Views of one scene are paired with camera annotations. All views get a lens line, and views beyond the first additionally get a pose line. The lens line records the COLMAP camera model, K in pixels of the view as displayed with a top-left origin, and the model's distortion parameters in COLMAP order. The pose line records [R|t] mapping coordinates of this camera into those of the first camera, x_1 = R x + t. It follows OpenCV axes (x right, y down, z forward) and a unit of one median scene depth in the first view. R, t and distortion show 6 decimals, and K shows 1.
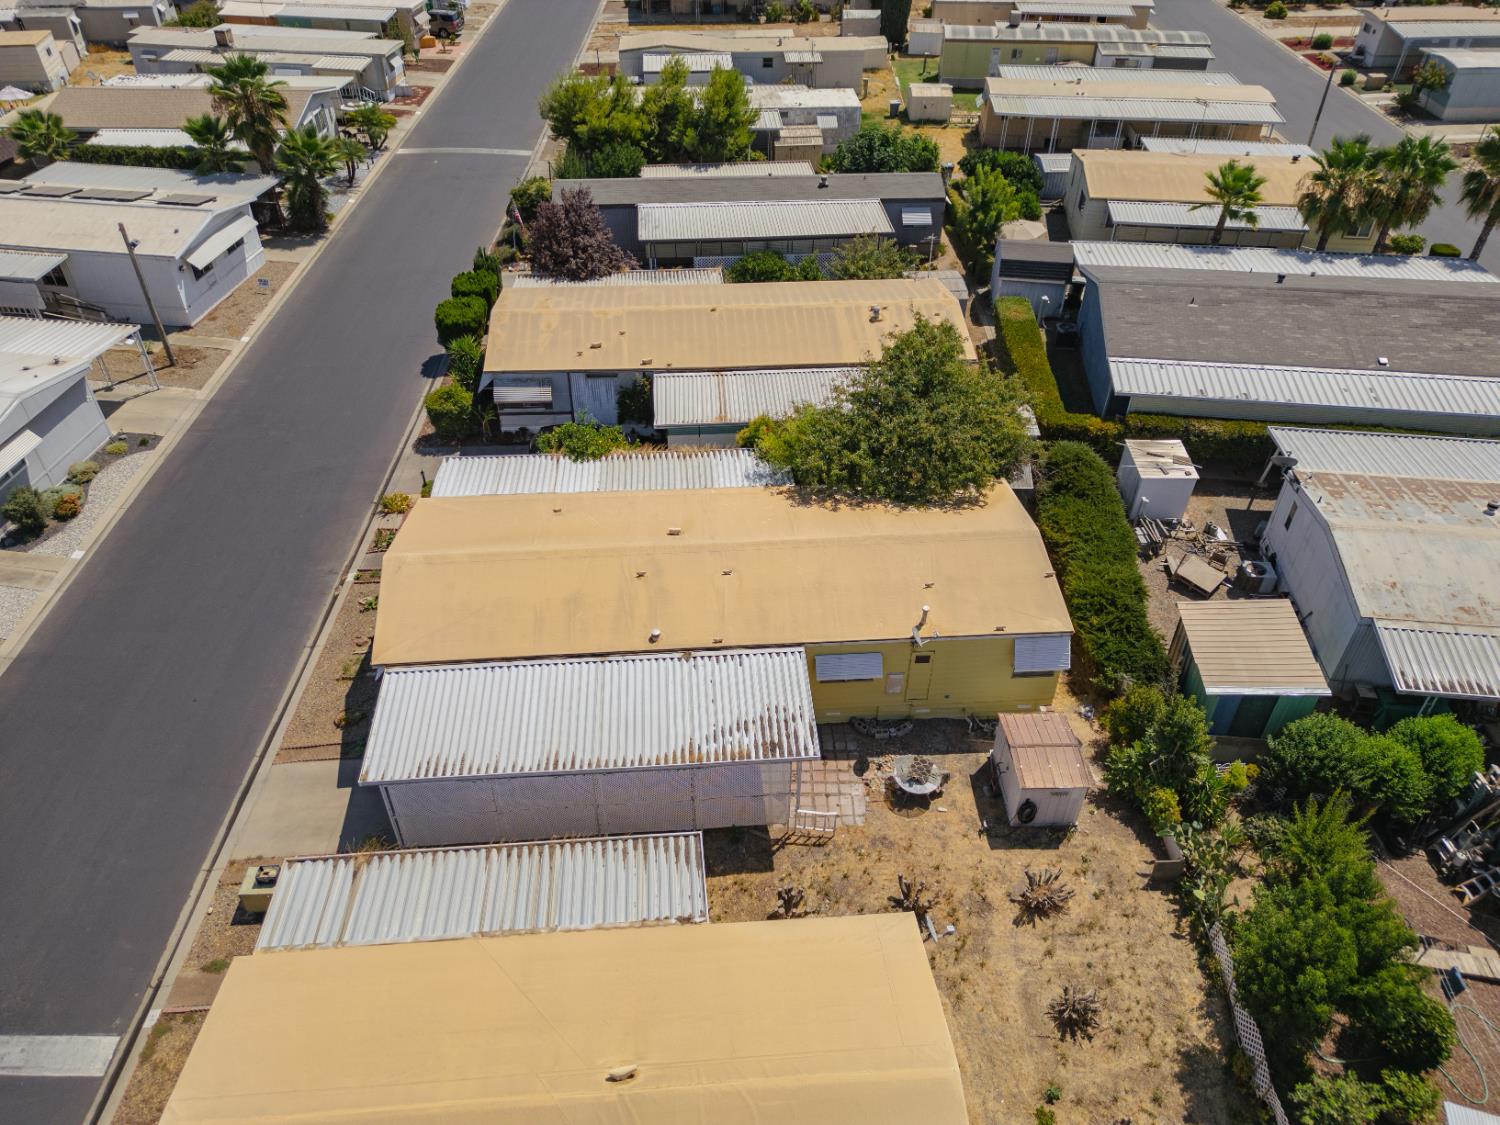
lens RADIAL K [[1057.0, 0, 748.9], [0, 1057.0, 568.4], [0, 0, 1]] dist [0.061223, -0.050901]
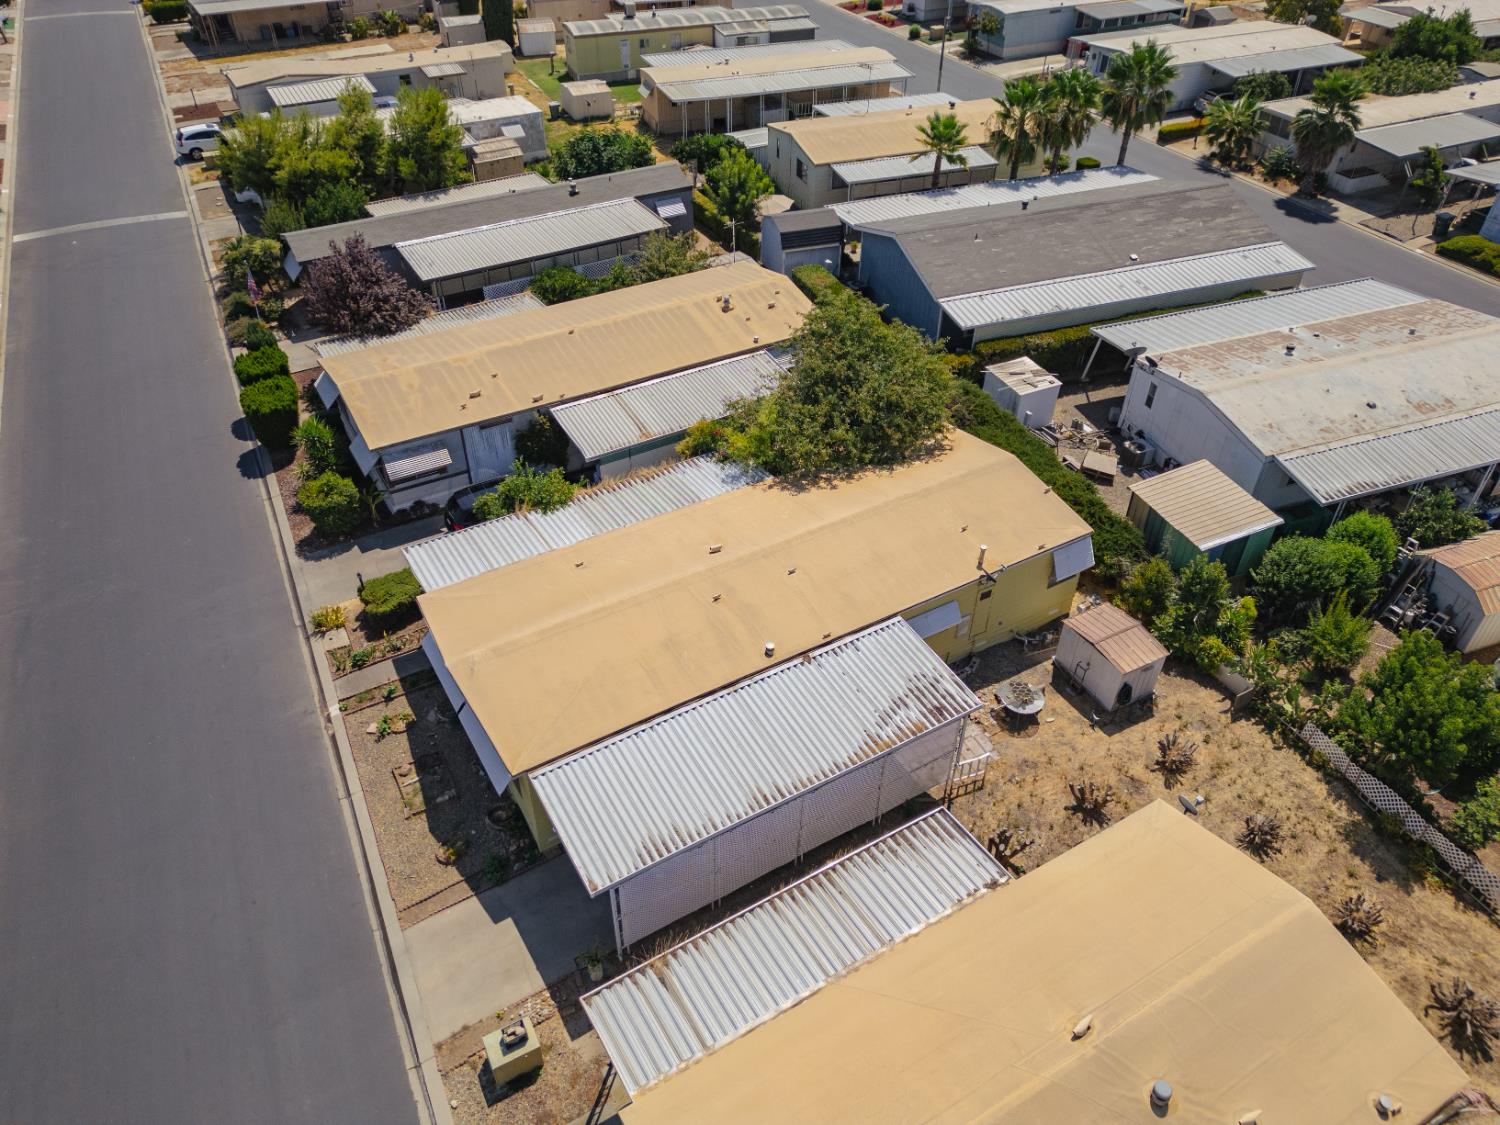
lens RADIAL K [[1057.0, 0, 748.7], [0, 1057.0, 569.4], [0, 0, 1]] dist [0.061223, -0.050901]
pose [[0.894316, -0.284848, 0.345052, -0.314171], [0.283788, 0.957322, 0.054760, -0.050033], [-0.345924, 0.048949, 0.936985, 0.057989]]
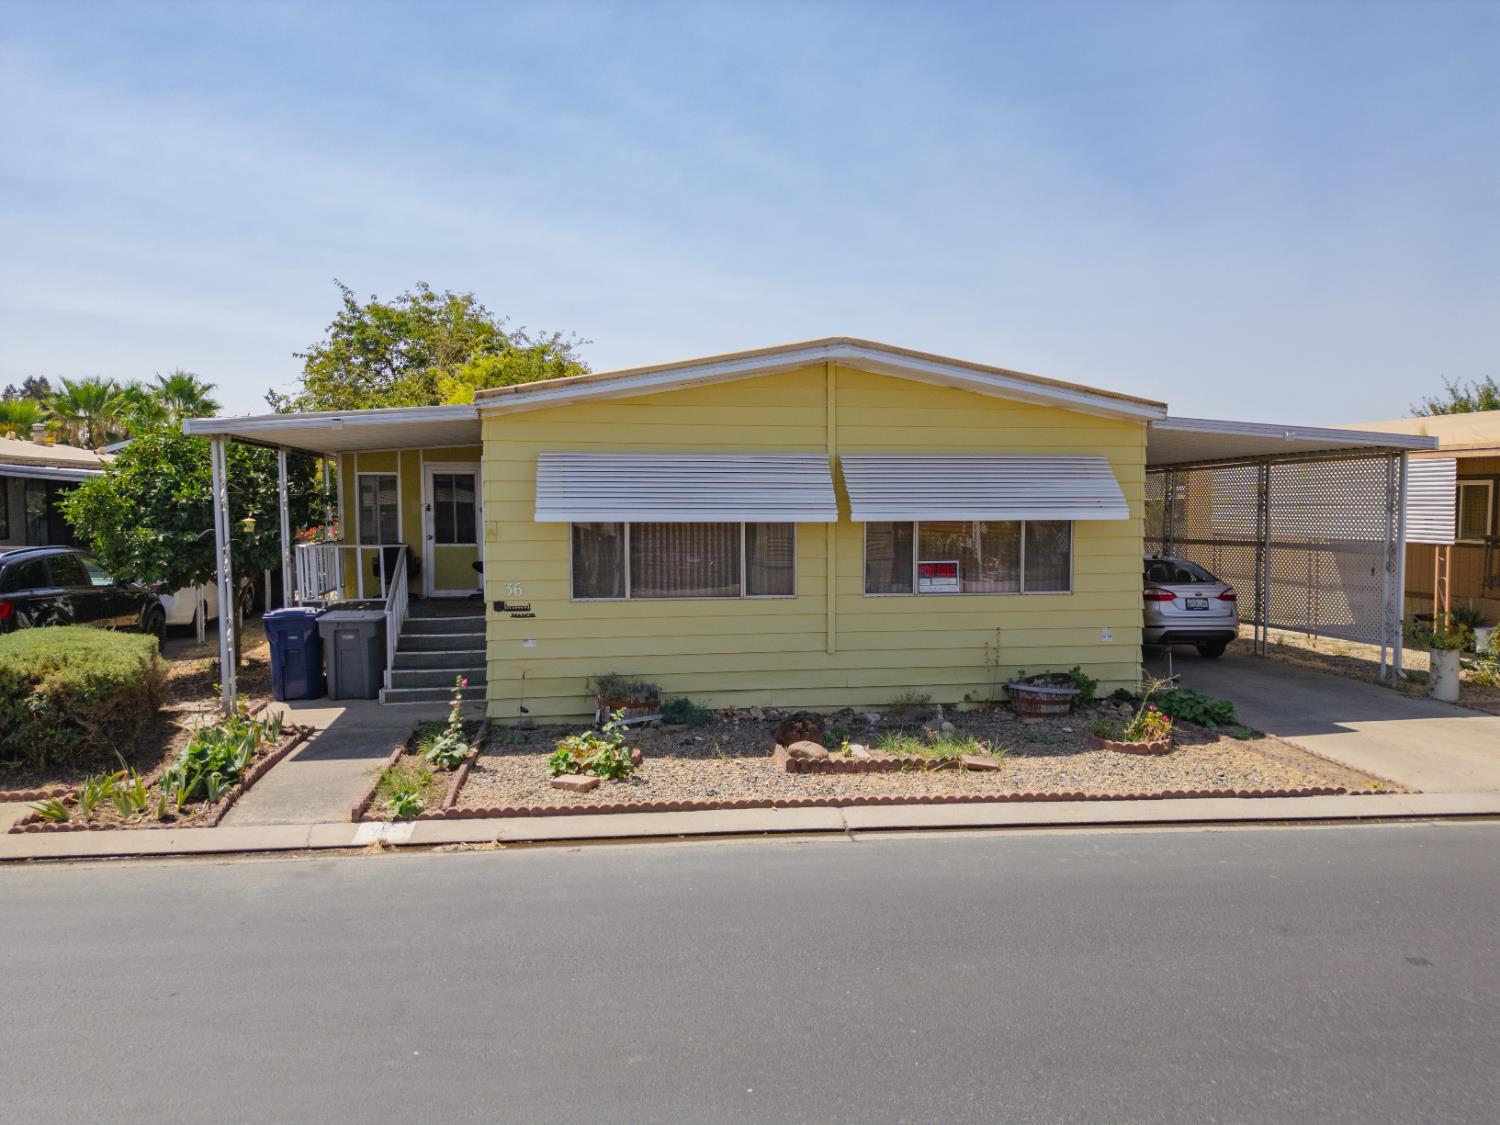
lens RADIAL K [[1057.0, 0, 754.0], [0, 1057.0, 570.9], [0, 0, 1]] dist [0.061223, -0.050901]
pose [[-0.096563, -0.081009, 0.992025, -0.545430], [0.639409, 0.758769, 0.124201, -0.010307], [-0.762779, 0.646303, -0.021471, 0.847264]]
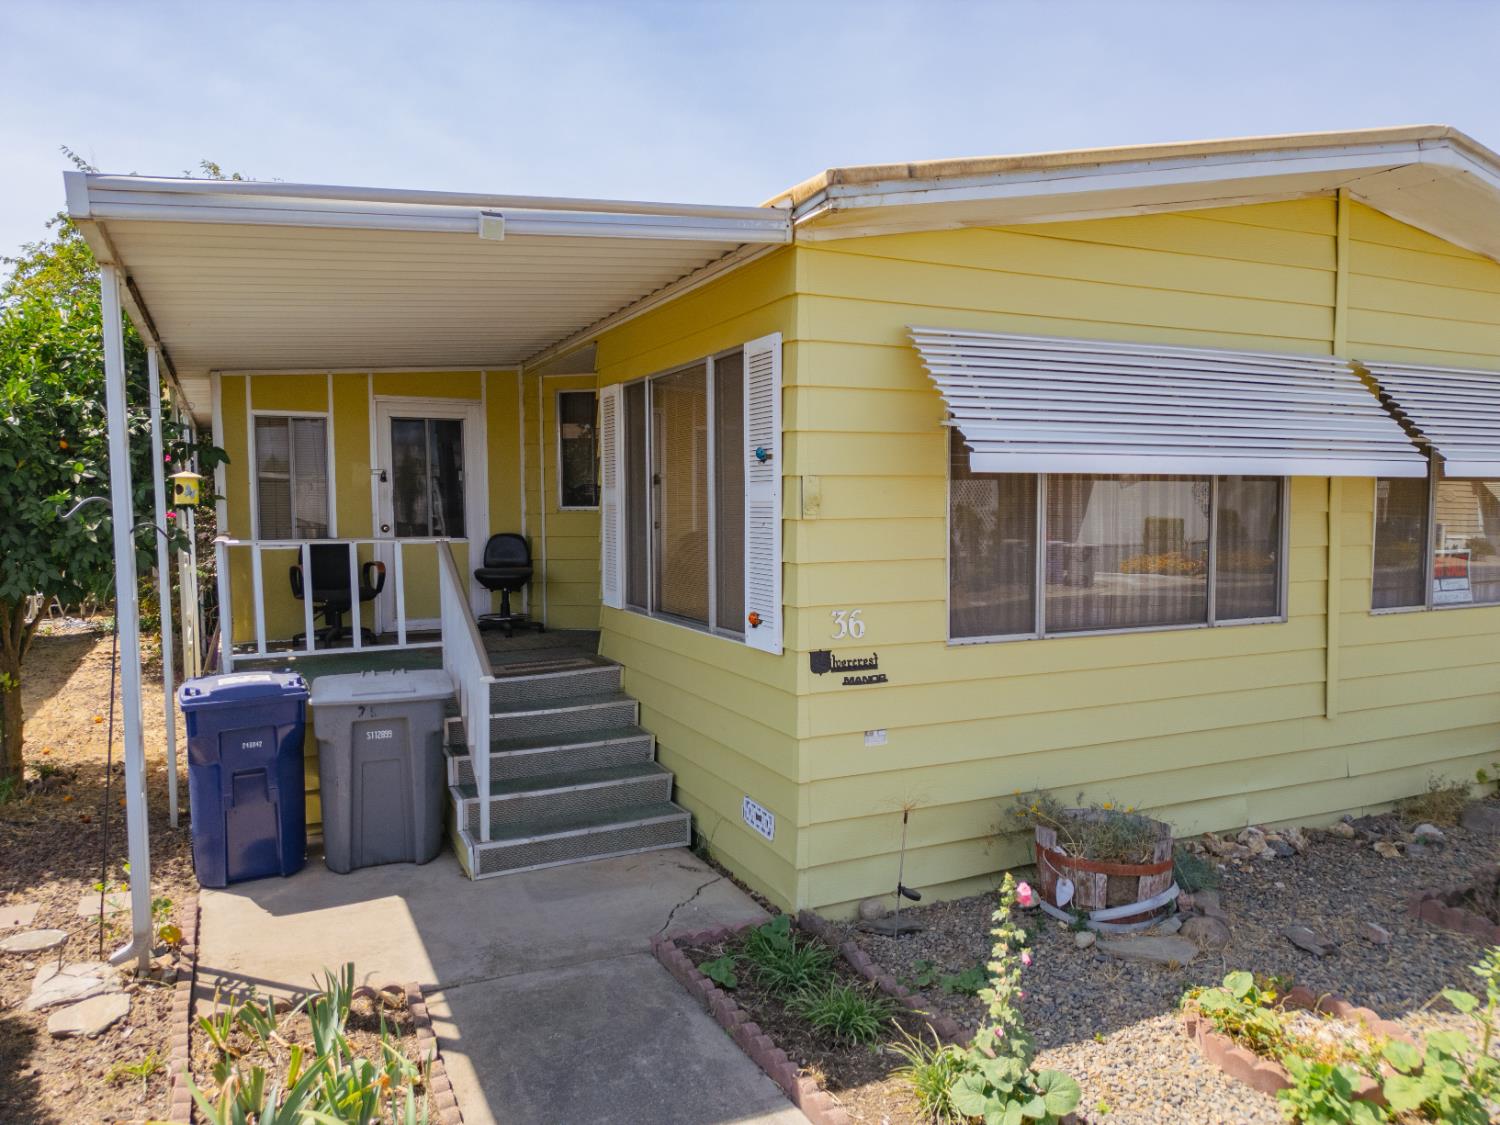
lens RADIAL K [[1057.0, 0, 753.6], [0, 1057.0, 567.2], [0, 0, 1]] dist [0.061223, -0.050901]
pose [[-0.365956, -0.071461, 0.927884, -0.375016], [0.597271, 0.746581, 0.293061, -0.062737], [-0.713683, 0.661446, -0.230534, 0.926885]]
